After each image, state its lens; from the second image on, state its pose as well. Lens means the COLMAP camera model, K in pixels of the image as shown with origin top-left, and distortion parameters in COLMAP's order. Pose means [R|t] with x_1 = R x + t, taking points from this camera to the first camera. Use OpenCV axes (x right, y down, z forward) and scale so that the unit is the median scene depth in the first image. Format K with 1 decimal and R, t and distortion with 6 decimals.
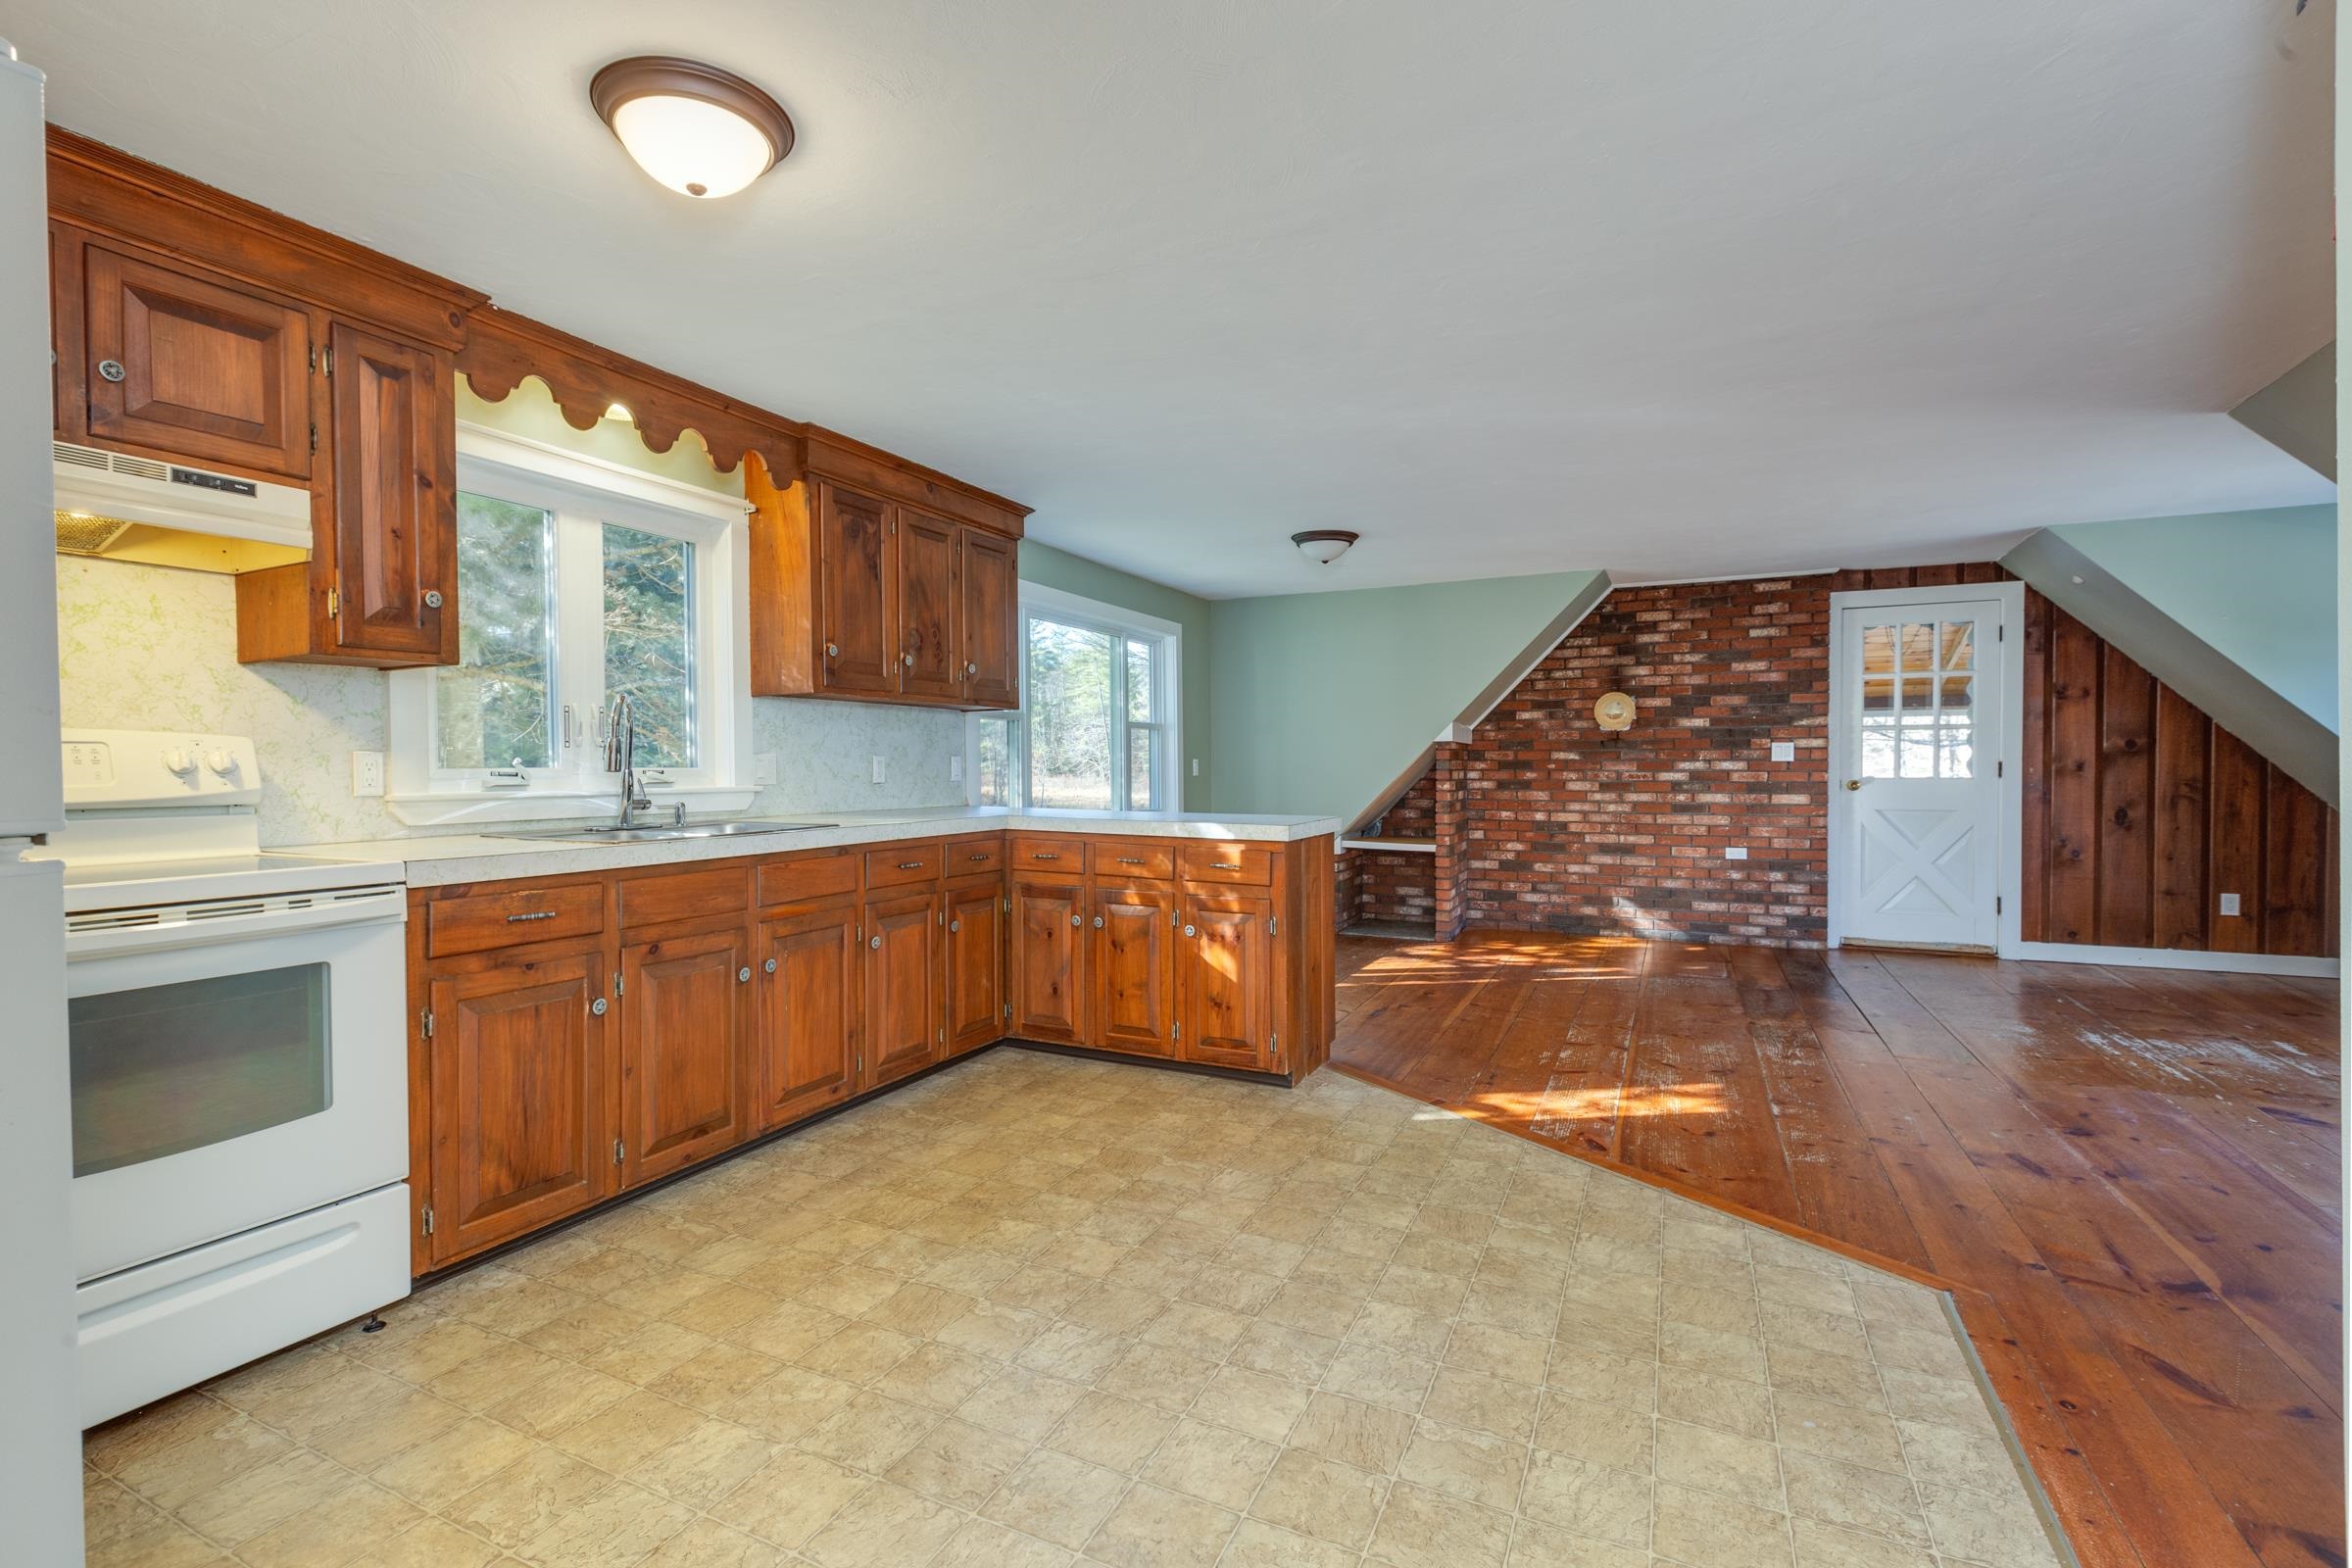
lens RADIAL K [[1053.5, 0, 1174.7], [0, 1053.5, 773.3], [0, 0, 1]] dist [0.006775, -0.000389]
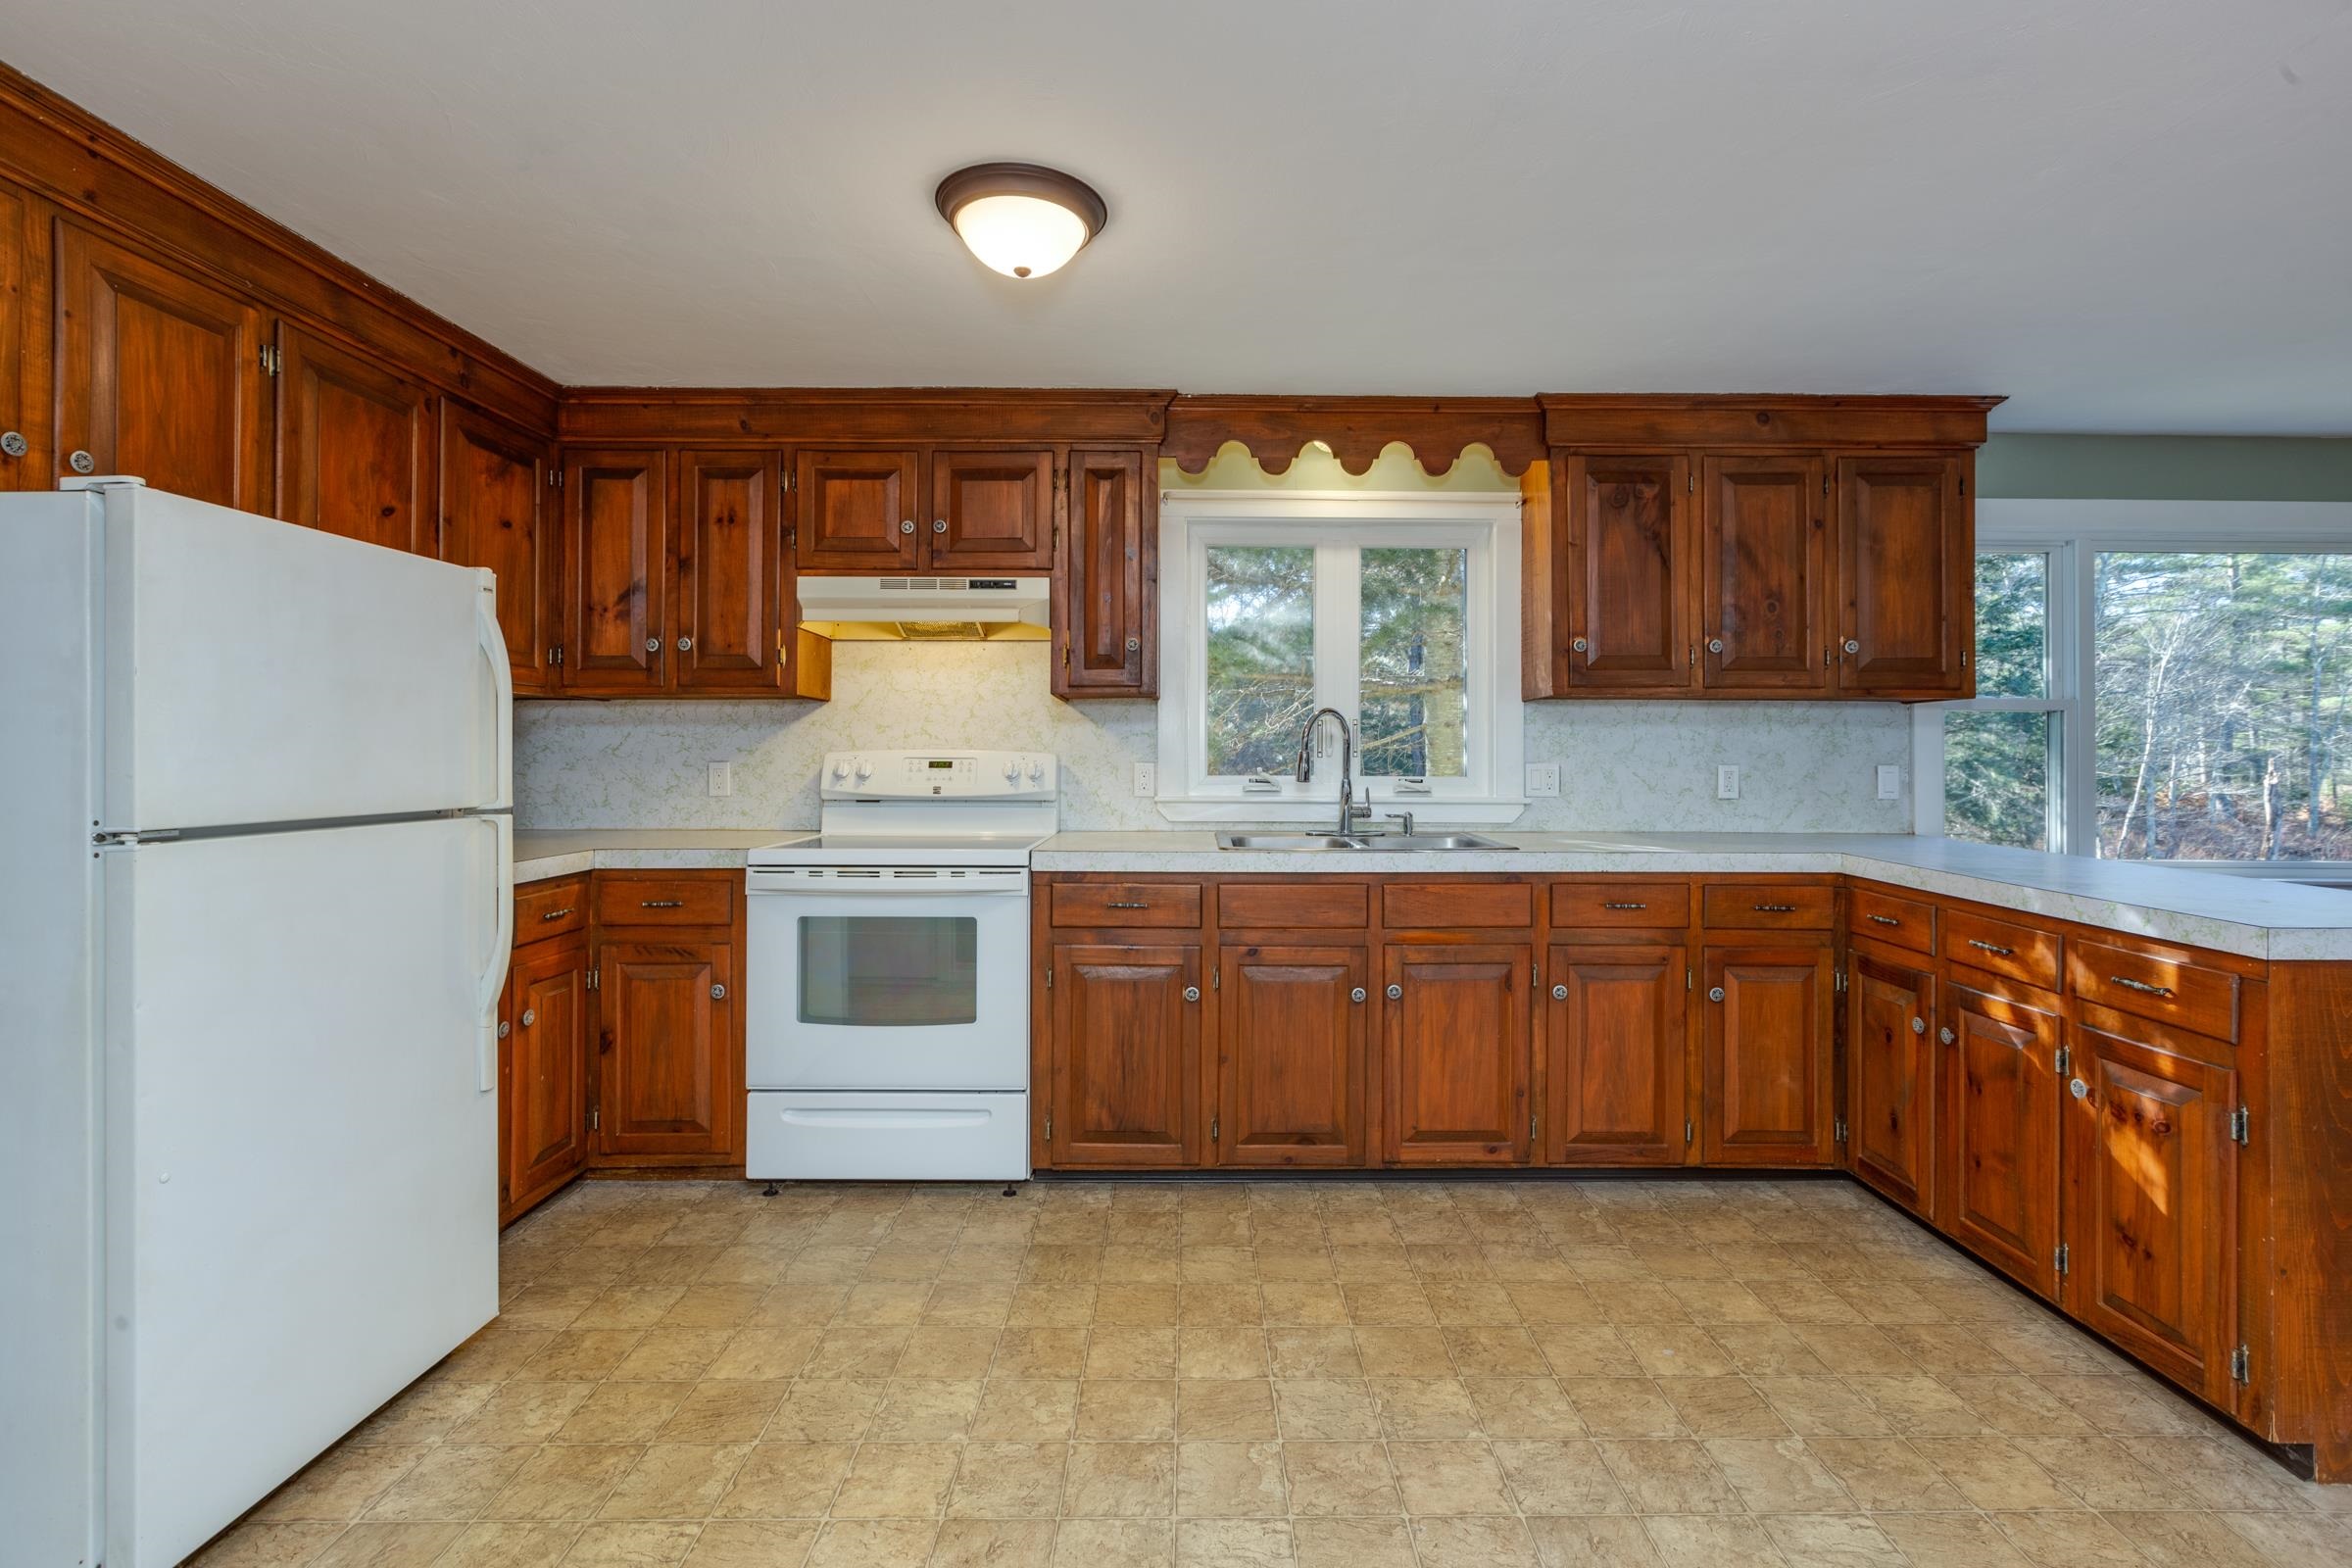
lens RADIAL K [[1053.9, 0, 1176.8], [0, 1053.9, 750.4], [0, 0, 1]] dist [-0.000723, -0.000128]
pose [[0.450772, 0.001602, -0.892638, 0.256903], [-0.014298, 0.999883, -0.005426, -0.017914], [0.892525, 0.015209, 0.450742, 0.273902]]
